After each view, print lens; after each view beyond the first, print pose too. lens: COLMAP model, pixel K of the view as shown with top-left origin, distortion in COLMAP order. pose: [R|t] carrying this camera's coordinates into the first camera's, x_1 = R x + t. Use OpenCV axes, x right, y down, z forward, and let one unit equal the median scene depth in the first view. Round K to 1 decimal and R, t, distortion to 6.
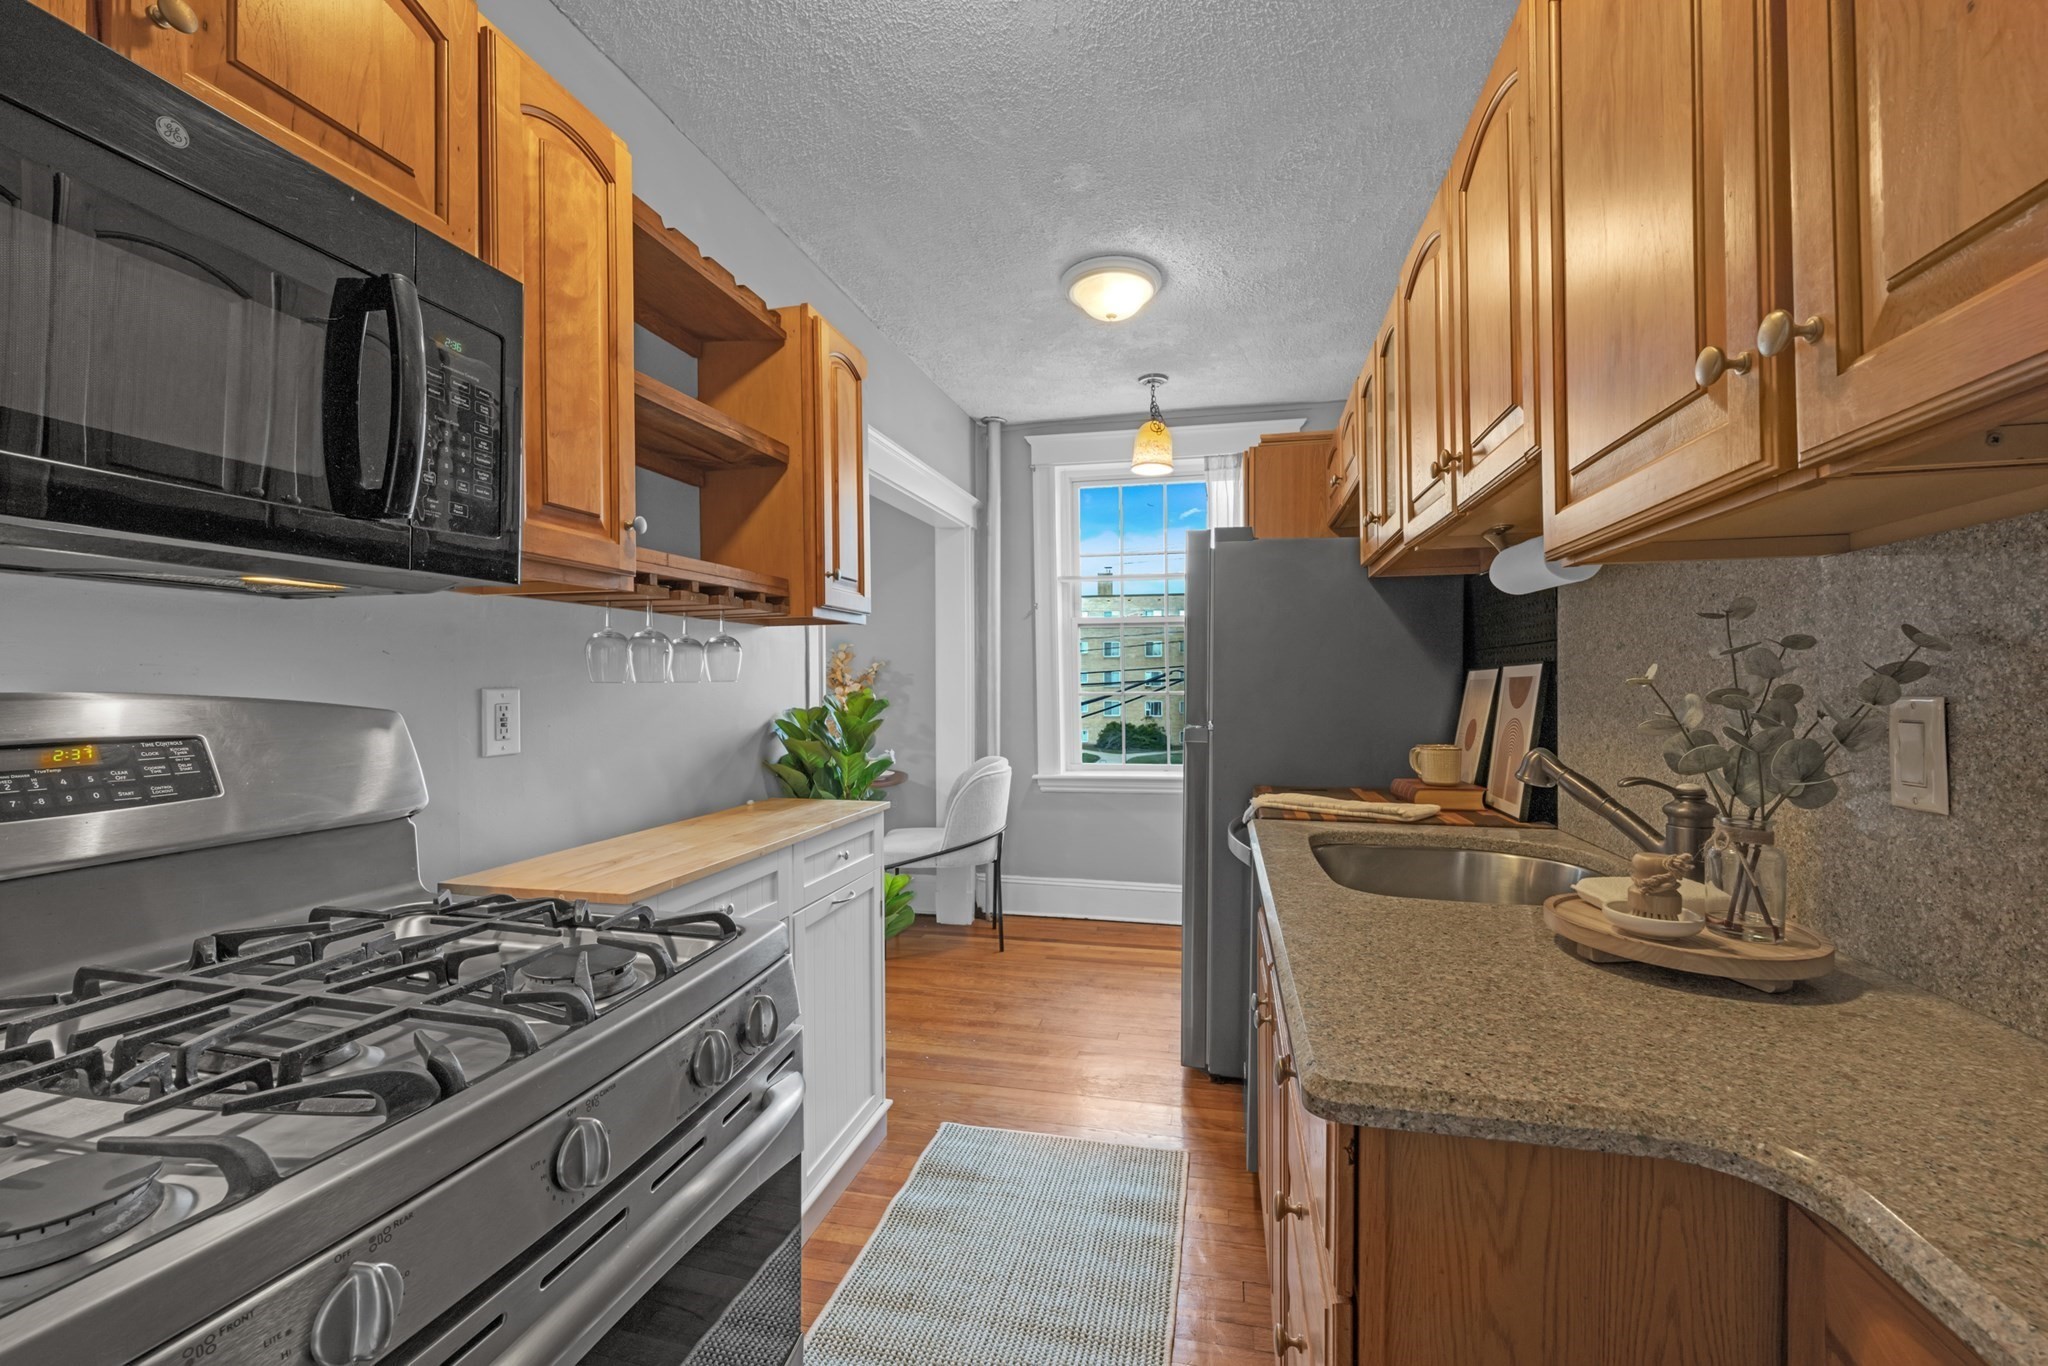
lens RADIAL K [[841.1, 0, 1027.6], [0, 841.1, 687.5], [0, 0, 1]] dist [-0.000673, -0.000338]
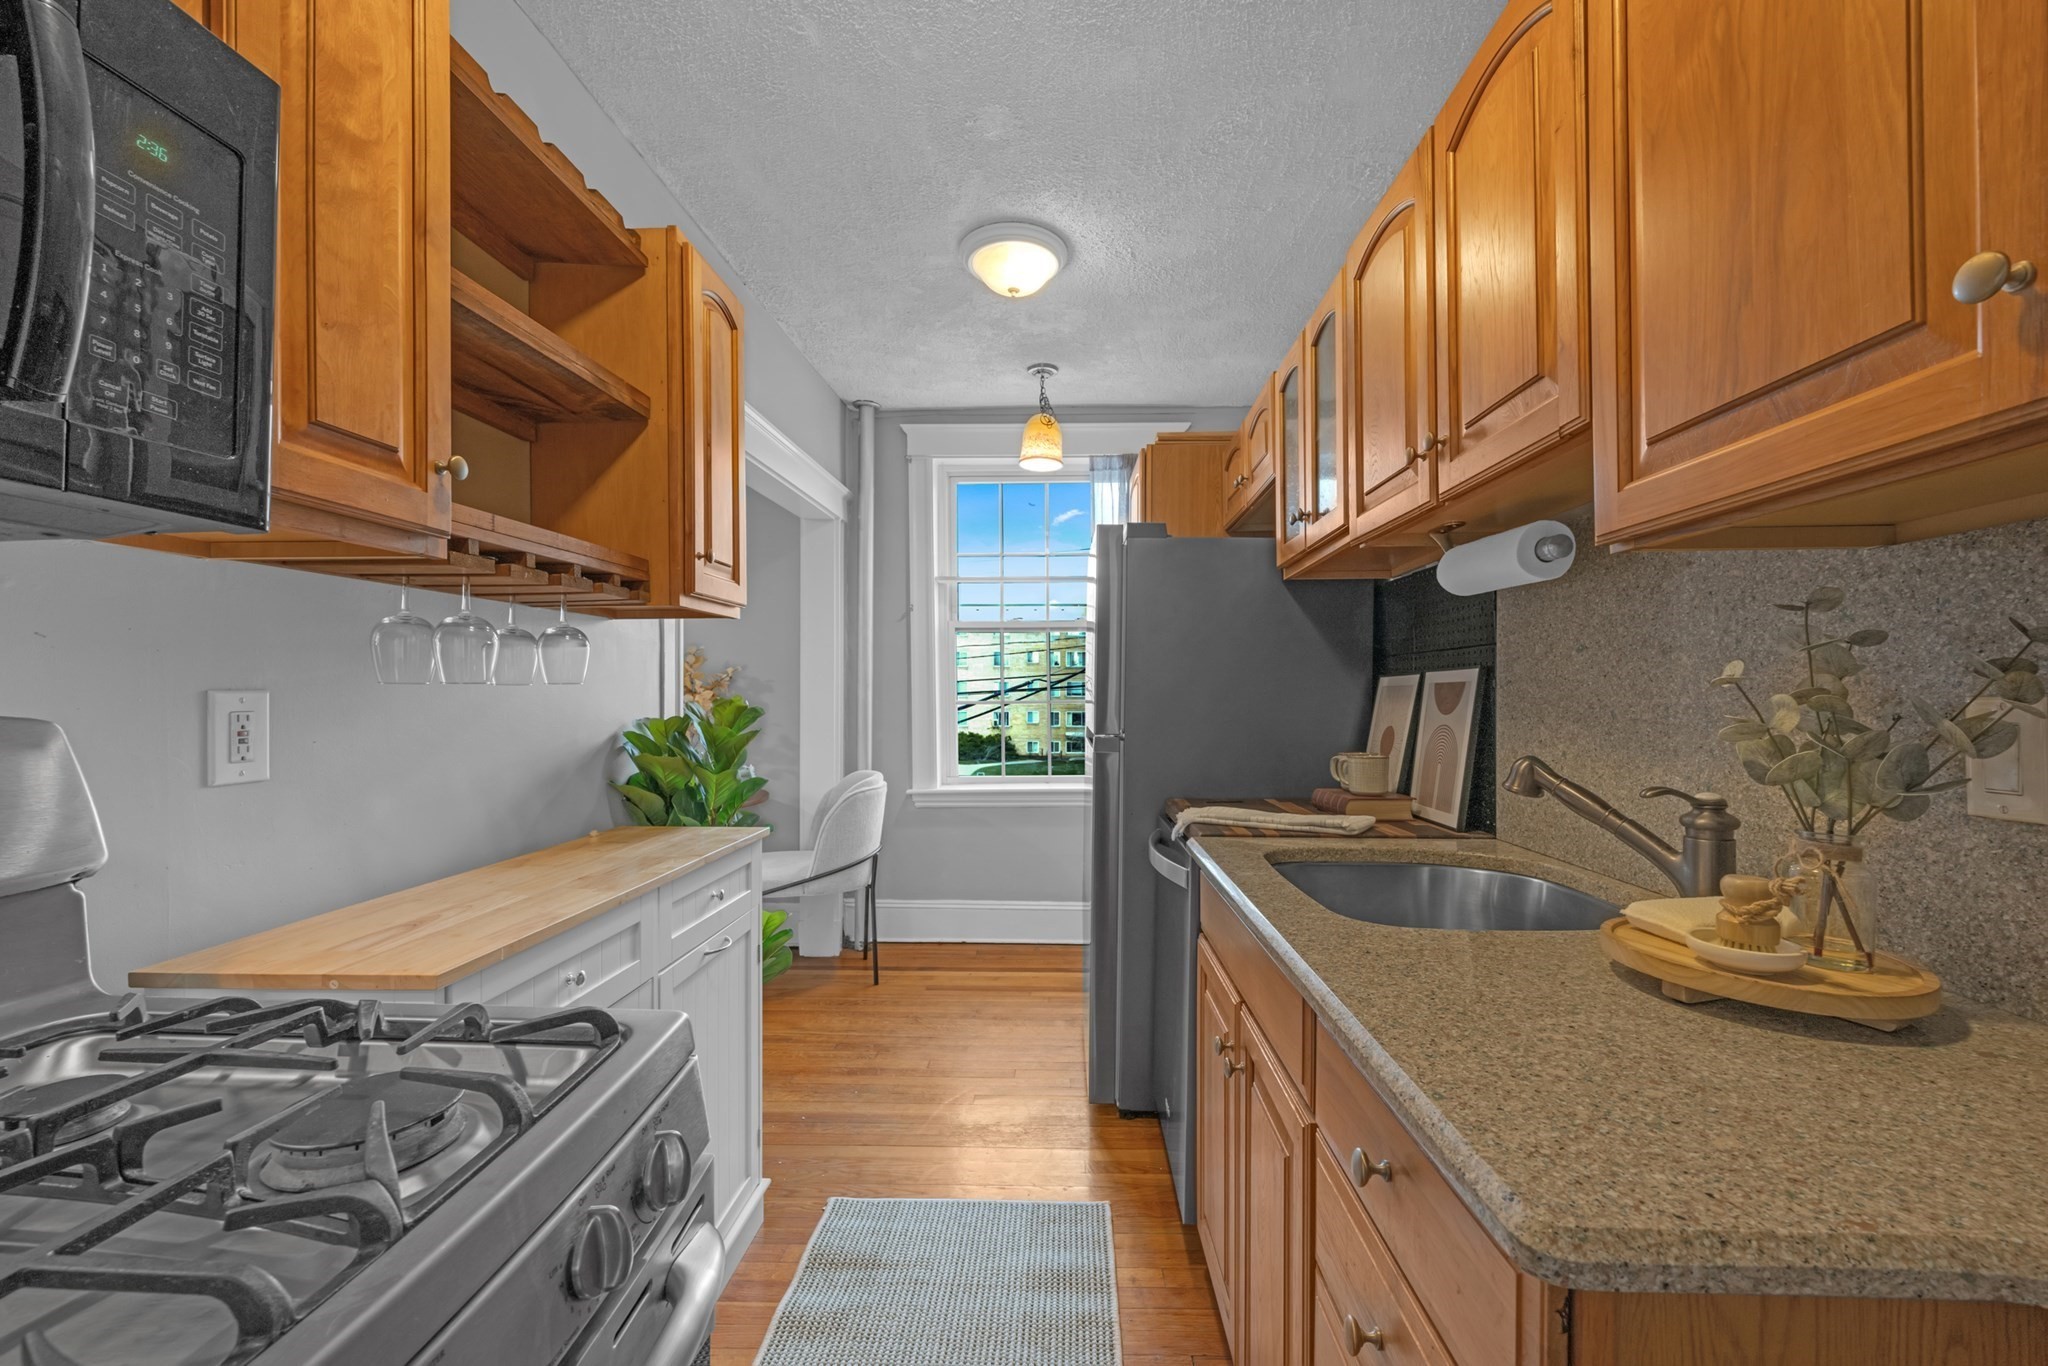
lens RADIAL K [[841.3, 0, 1025.4], [0, 841.3, 689.9], [0, 0, 1]] dist [-0.000483, -0.000083]
pose [[0.982664, 0.002200, 0.185380, -0.079425], [-0.000401, 0.999952, -0.009739, 0.005869], [-0.185393, 0.009496, 0.982619, 0.135479]]
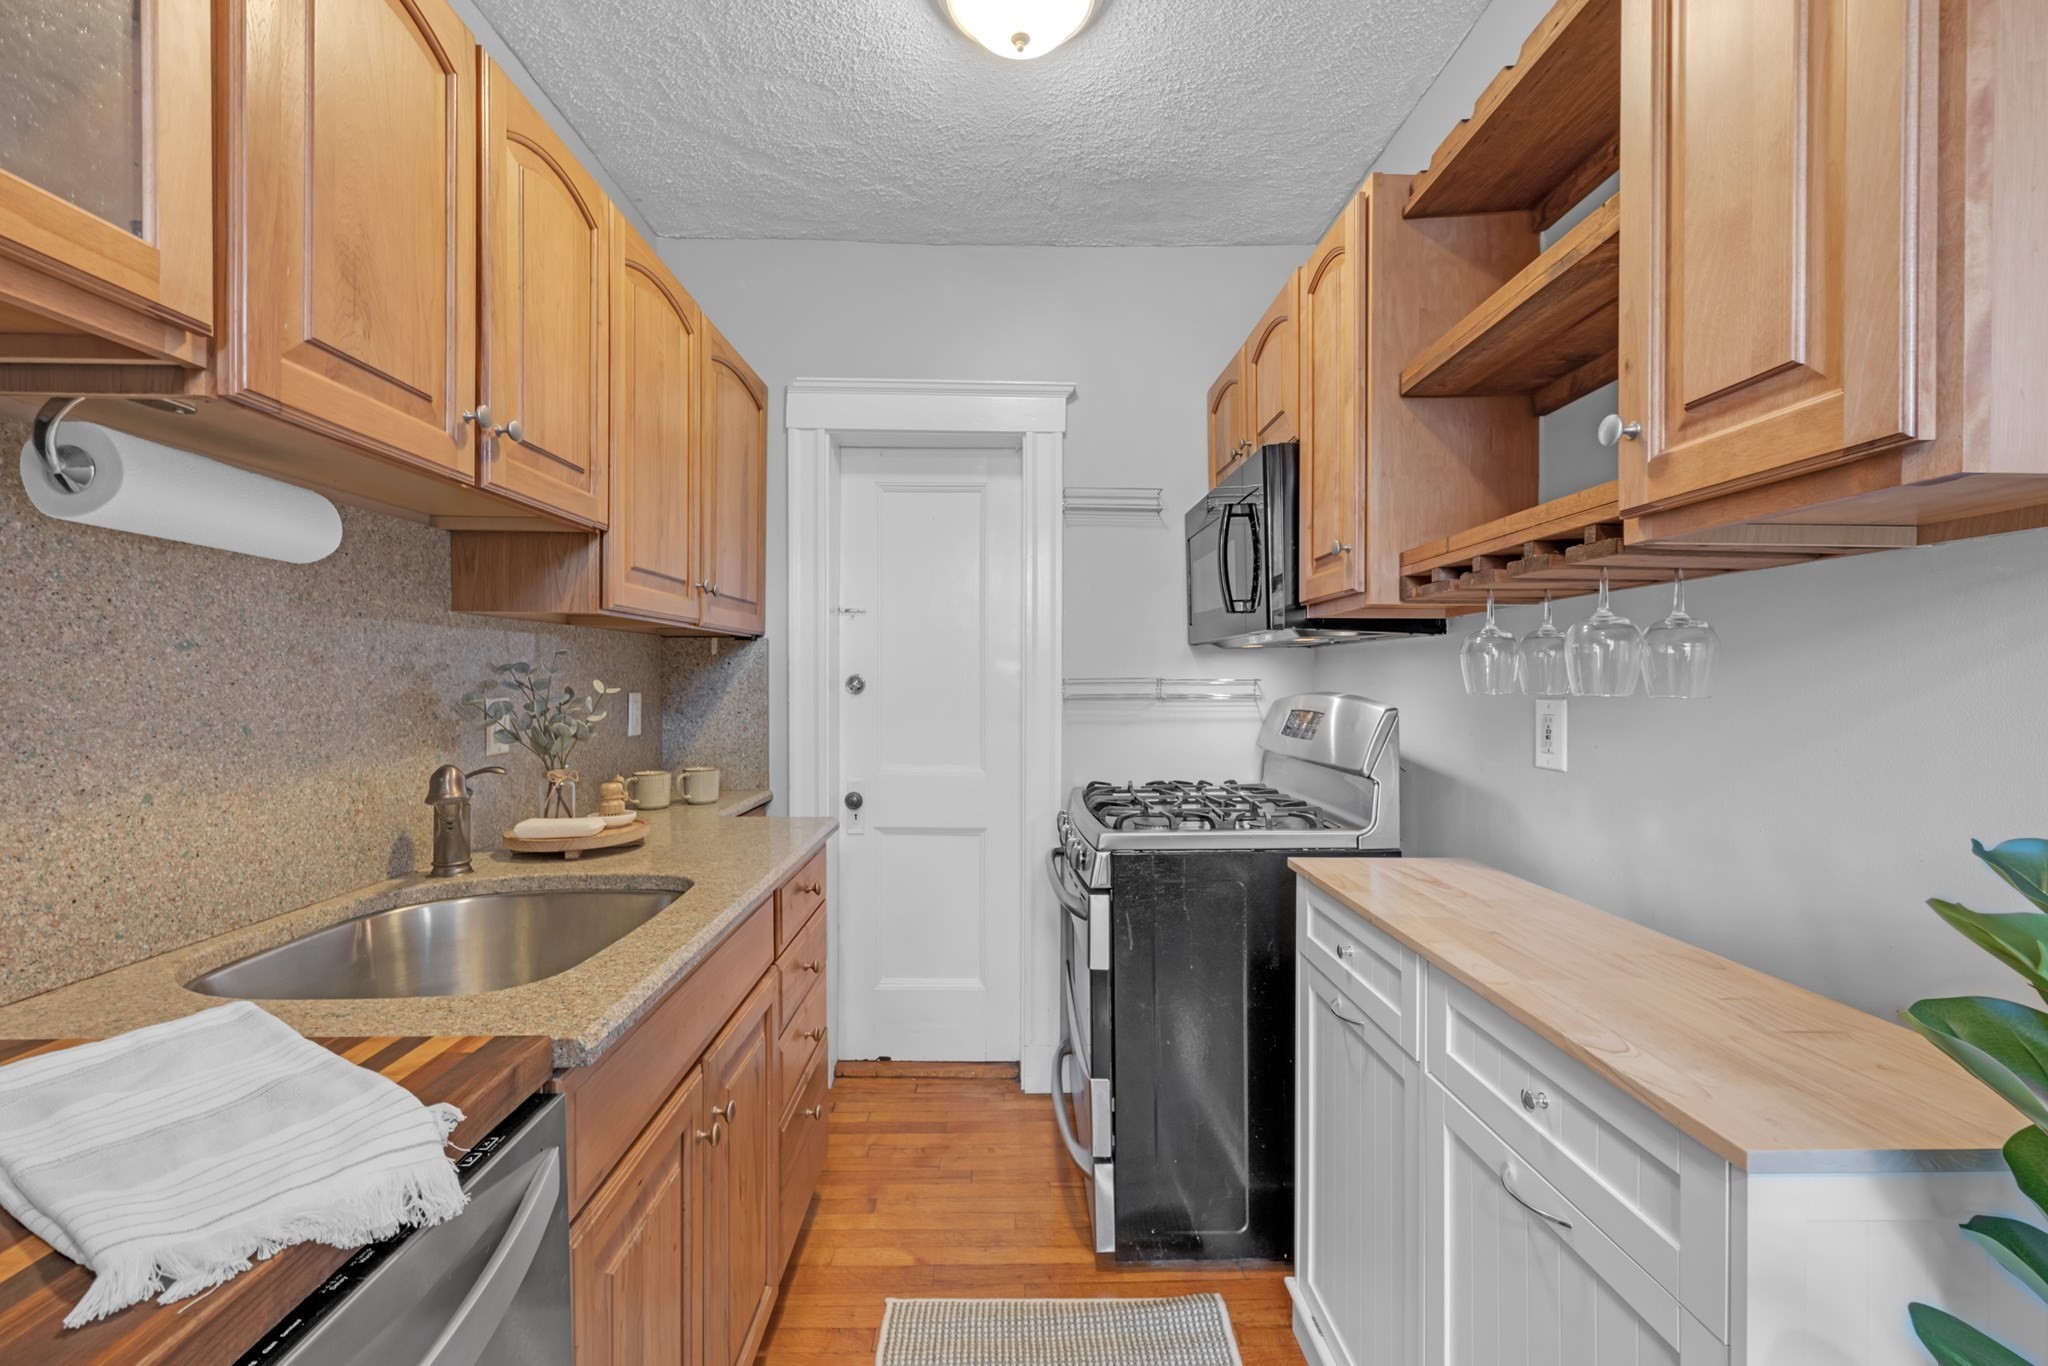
lens RADIAL K [[841.1, 0, 1027.6], [0, 841.1, 687.5], [0, 0, 1]] dist [-0.000673, -0.000338]
pose [[-0.965780, 0.001809, -0.259356, 0.165066], [-0.002666, 0.999854, 0.016899, -0.022313], [0.259349, 0.017013, -0.965634, 1.476089]]
